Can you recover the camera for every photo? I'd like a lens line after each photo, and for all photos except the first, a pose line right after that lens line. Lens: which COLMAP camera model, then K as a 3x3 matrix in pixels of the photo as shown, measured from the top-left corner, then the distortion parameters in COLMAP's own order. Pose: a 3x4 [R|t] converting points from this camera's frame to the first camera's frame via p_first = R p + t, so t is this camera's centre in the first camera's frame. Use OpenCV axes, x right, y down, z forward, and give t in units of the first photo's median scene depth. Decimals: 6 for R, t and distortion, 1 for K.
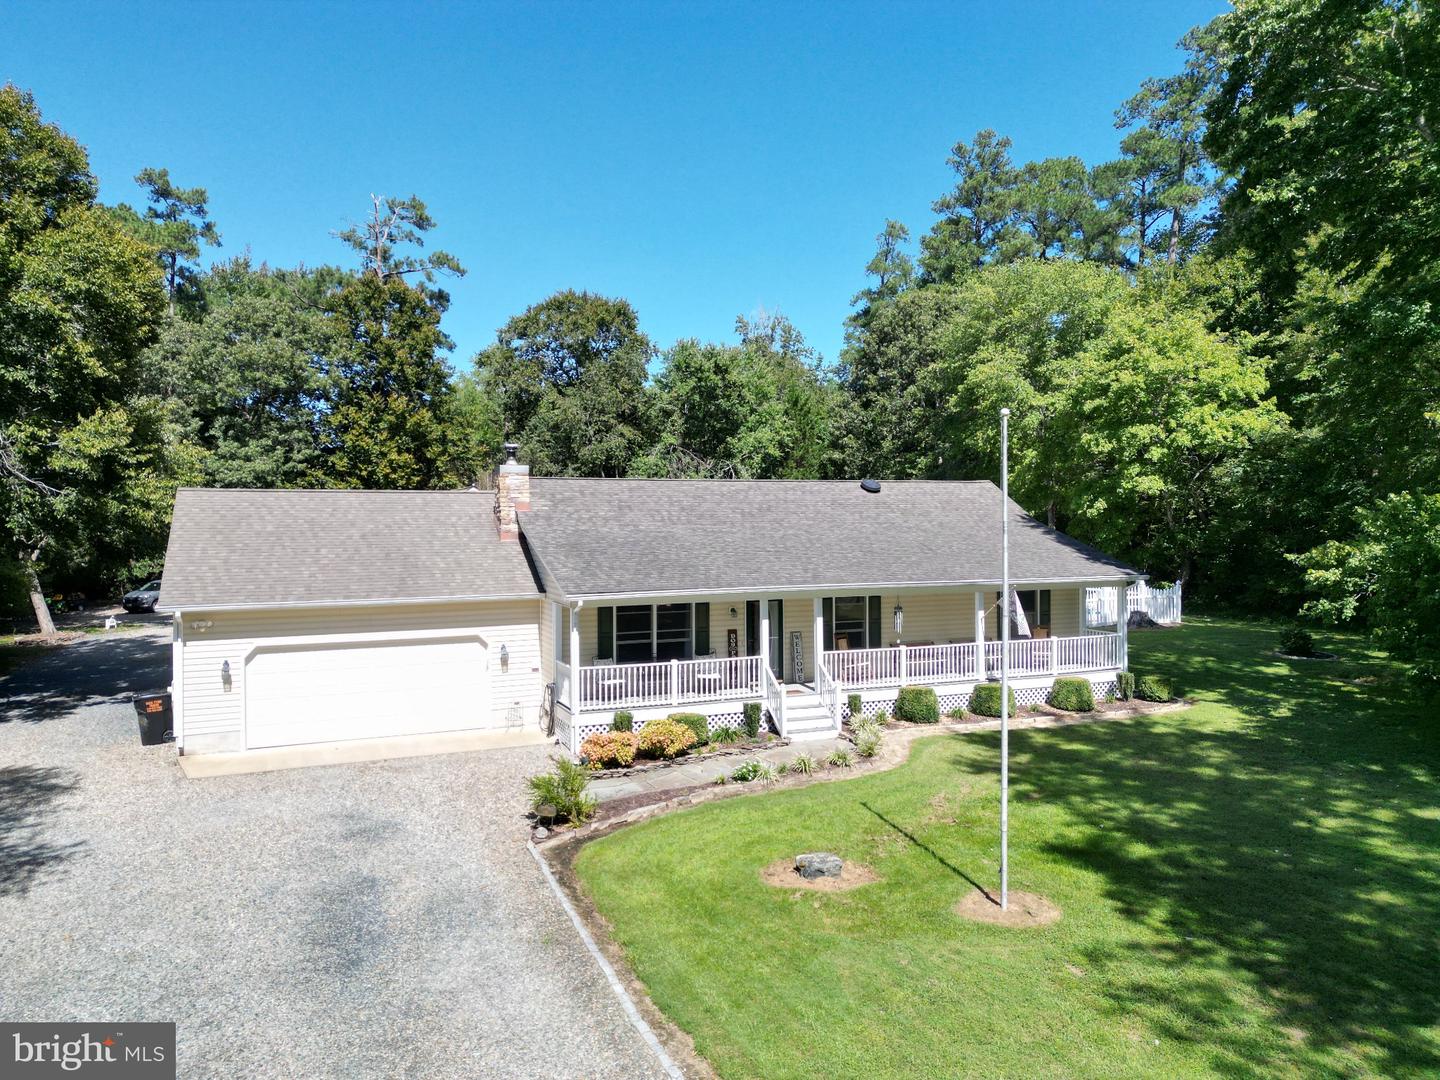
lens RADIAL K [[1002.0, 0, 712.8], [0, 1002.0, 541.3], [0, 0, 1]] dist [0.072773, -0.069314]
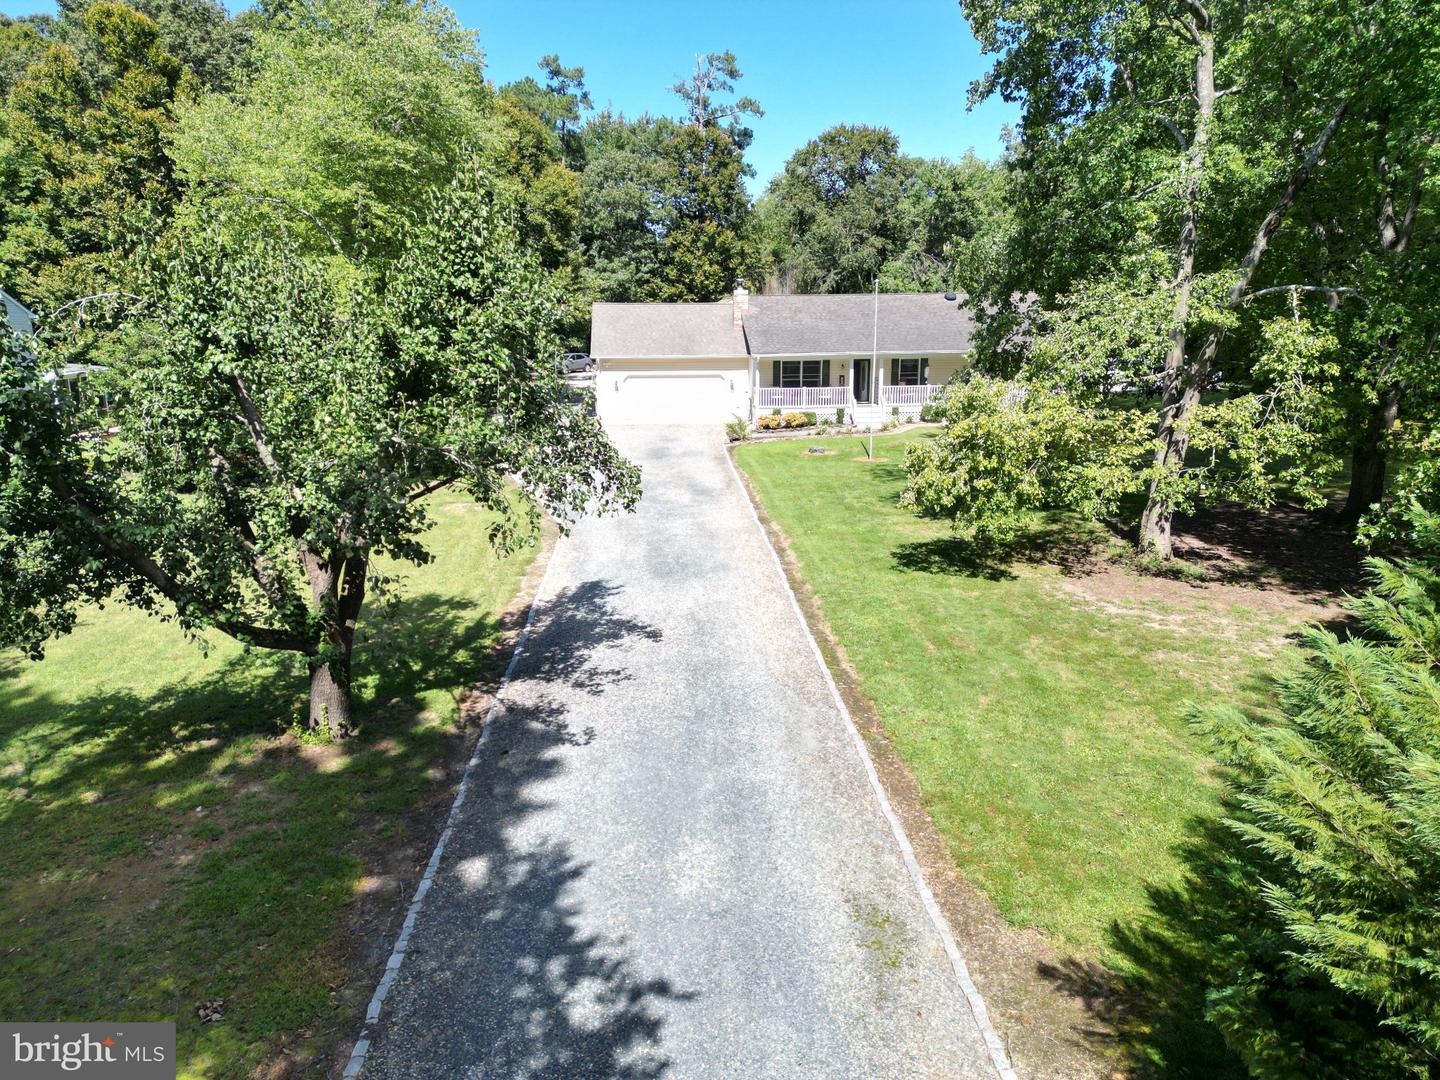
lens RADIAL K [[1002.0, 0, 710.0], [0, 1002.0, 544.5], [0, 0, 1]] dist [0.072773, -0.069314]
pose [[0.946703, 0.072220, -0.313907, 0.235293], [-0.005162, 0.977817, 0.209398, -0.000203], [0.322067, -0.196617, 0.926075, -0.562589]]
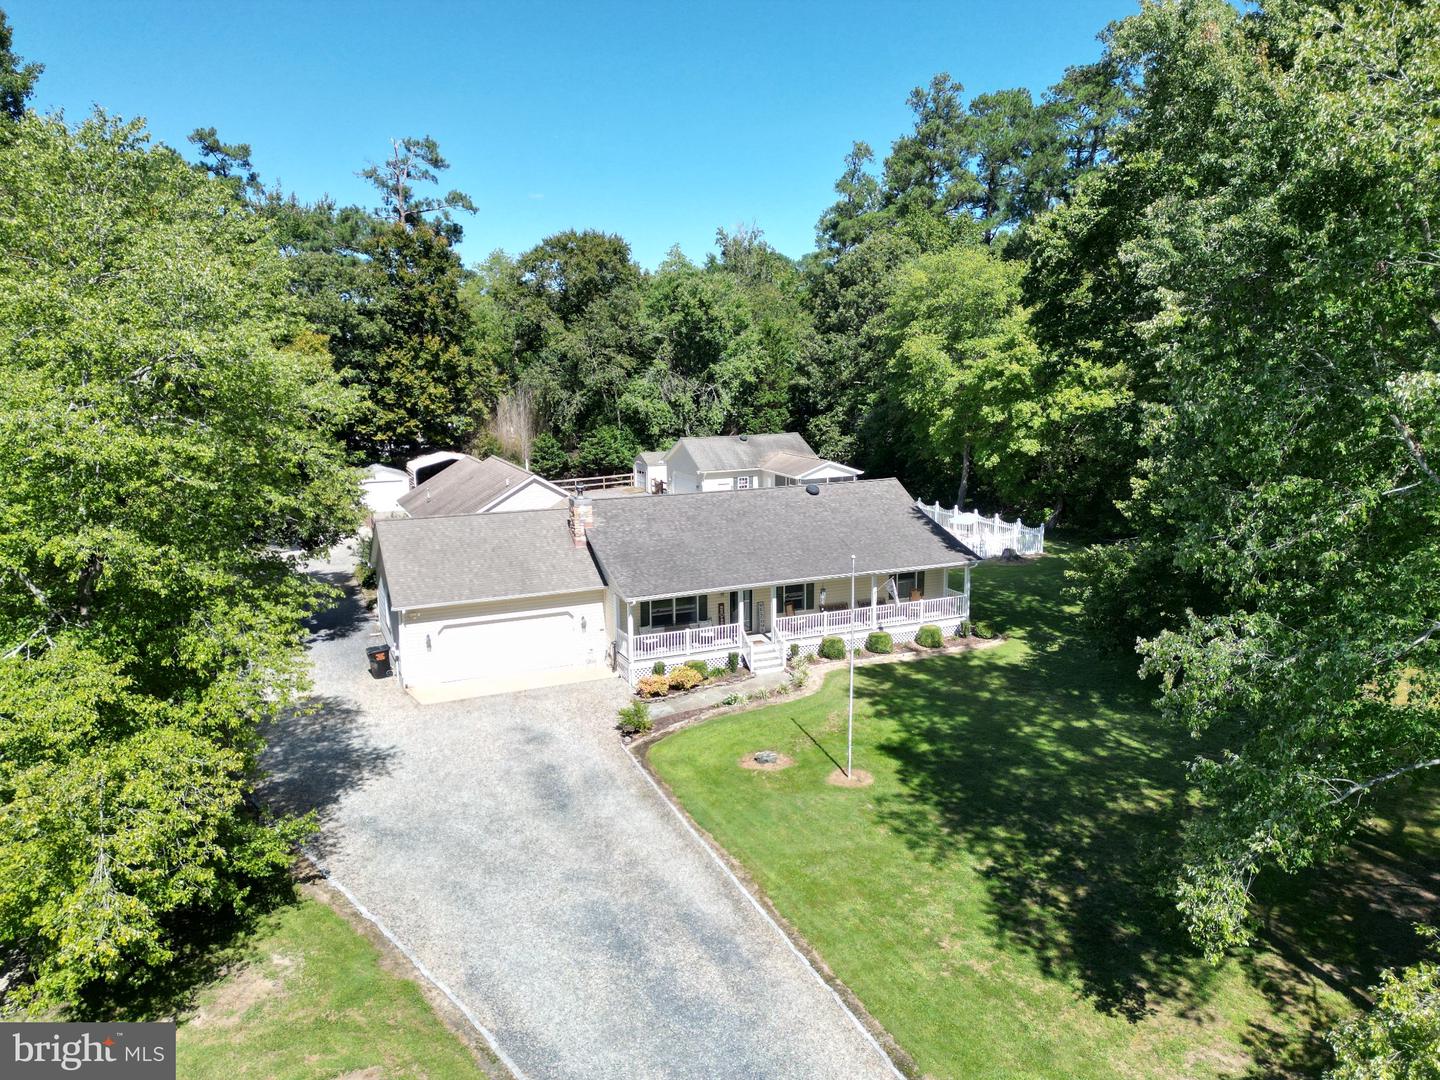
lens RADIAL K [[1002.0, 0, 712.8], [0, 1002.0, 542.7], [0, 0, 1]] dist [0.072773, -0.069314]
pose [[0.999731, -0.004744, 0.022724, -0.016778], [0.000912, 0.986165, 0.165761, -0.153287], [-0.023196, -0.165696, 0.985904, -0.322540]]
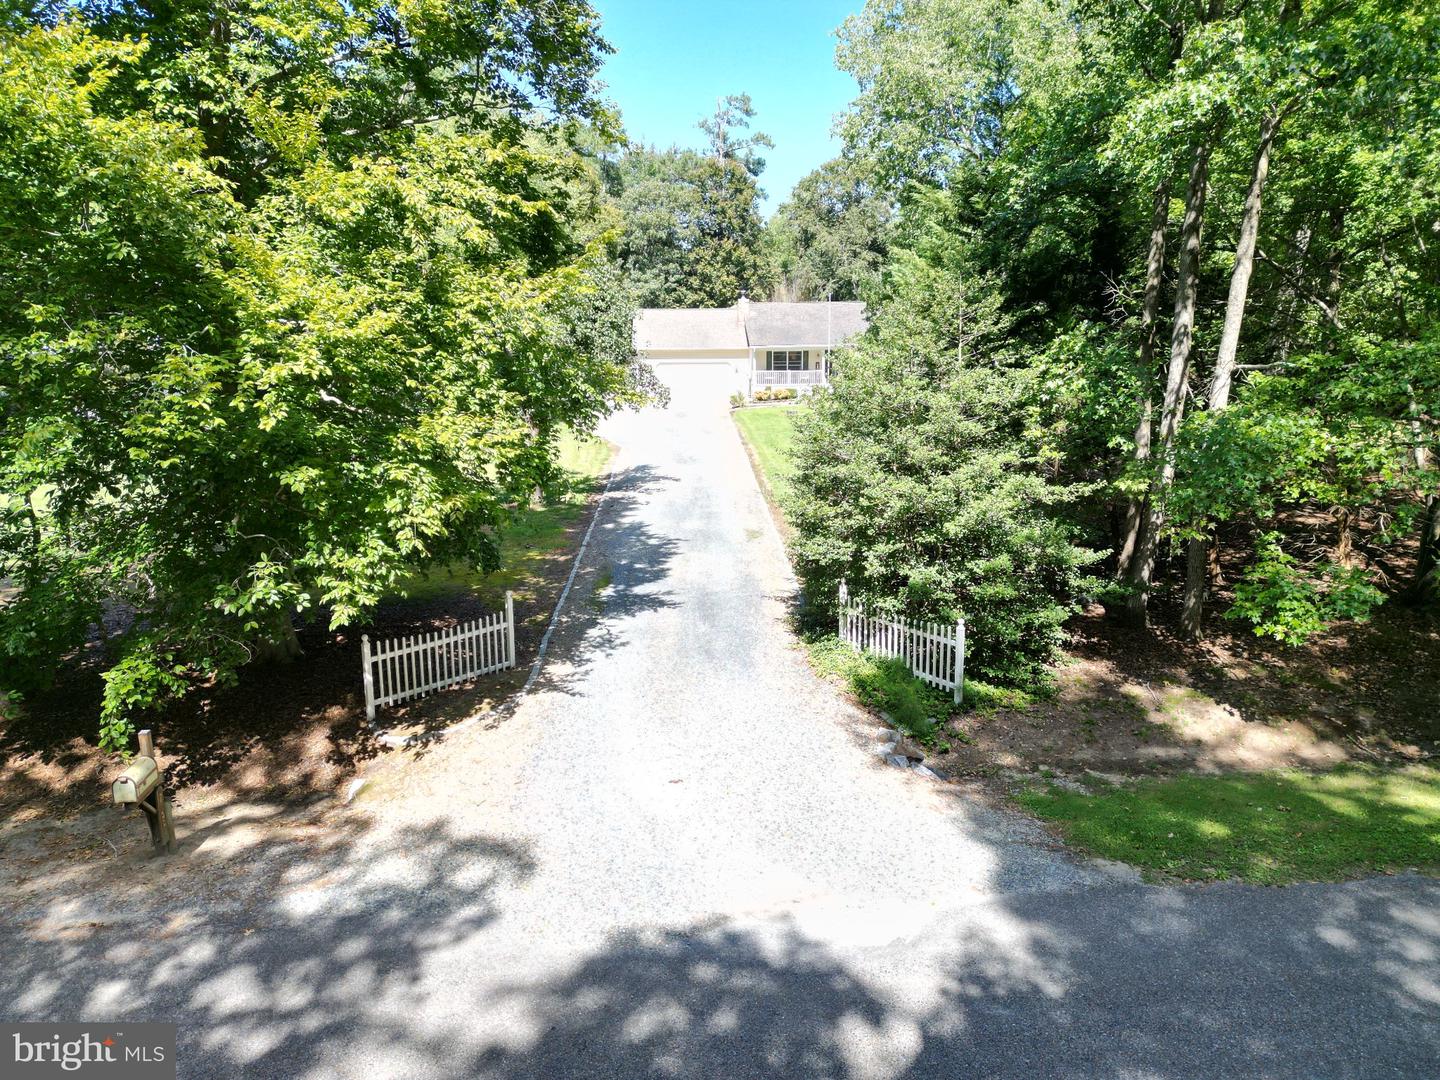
lens RADIAL K [[1002.0, 0, 706.9], [0, 1002.0, 549.9], [0, 0, 1]] dist [0.072773, -0.069314]
pose [[0.936845, 0.077166, -0.341127, 0.390427], [-0.003560, 0.977410, 0.211323, 0.006278], [0.349728, -0.196762, 0.915956, -0.940432]]
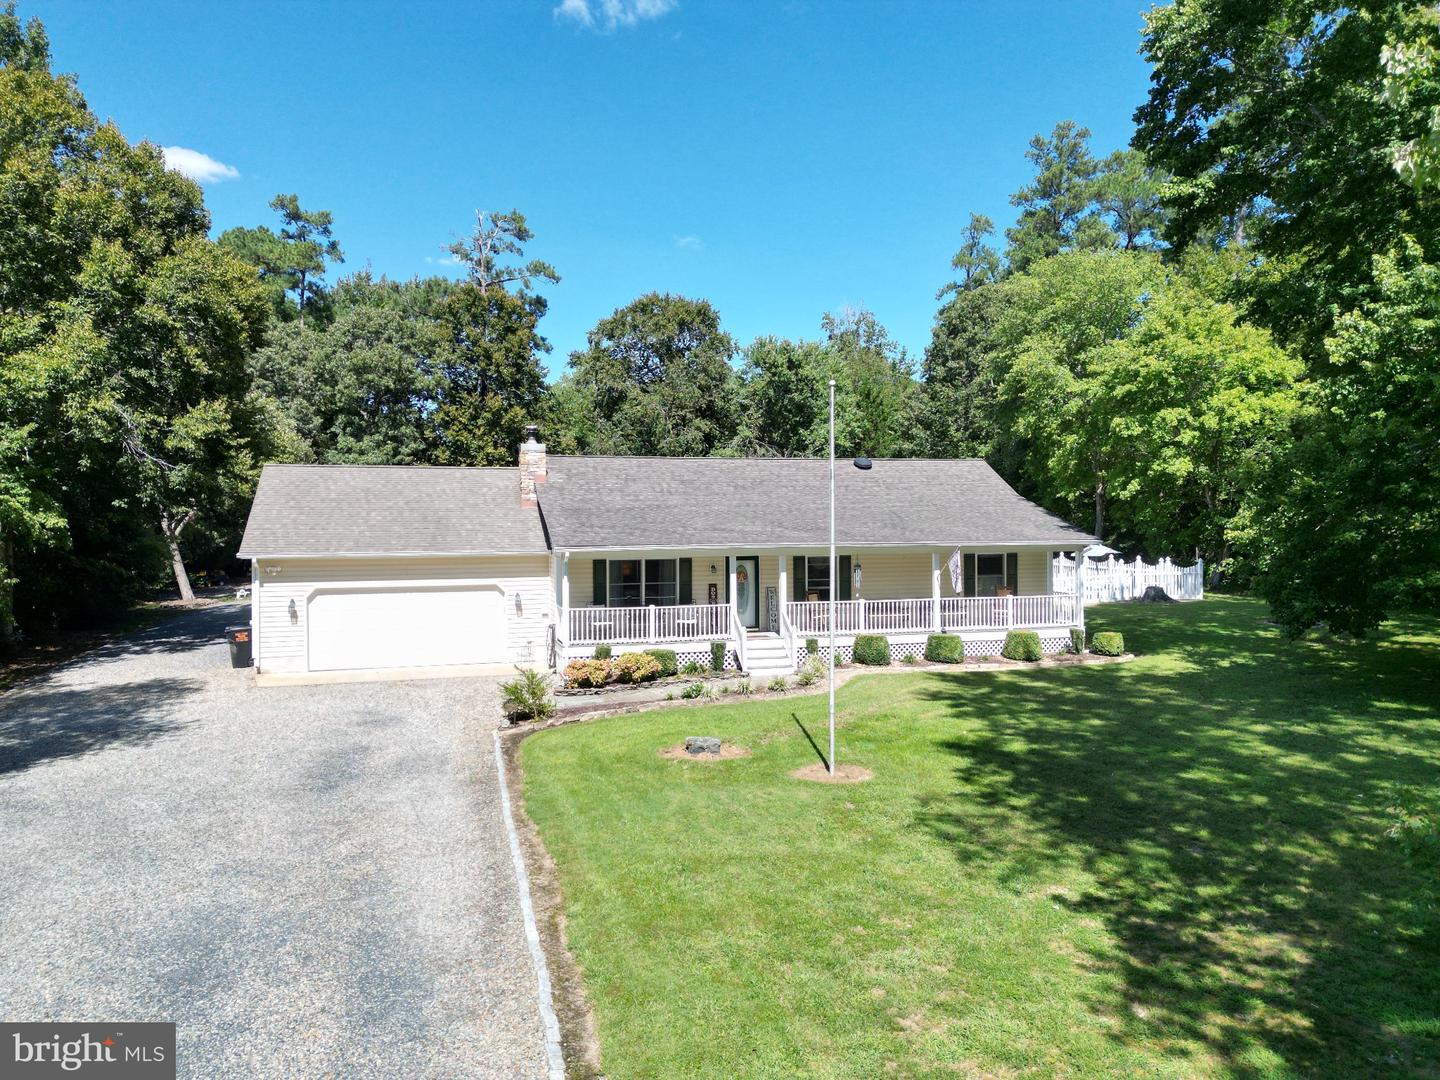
lens RADIAL K [[1002.0, 0, 714.4], [0, 1002.0, 544.9], [0, 0, 1]] dist [0.072773, -0.069314]
pose [[0.992461, 0.003456, -0.122514, 0.089822], [-0.003014, 0.999988, 0.003796, 0.021484], [0.122525, -0.003398, 0.992460, -0.081724]]
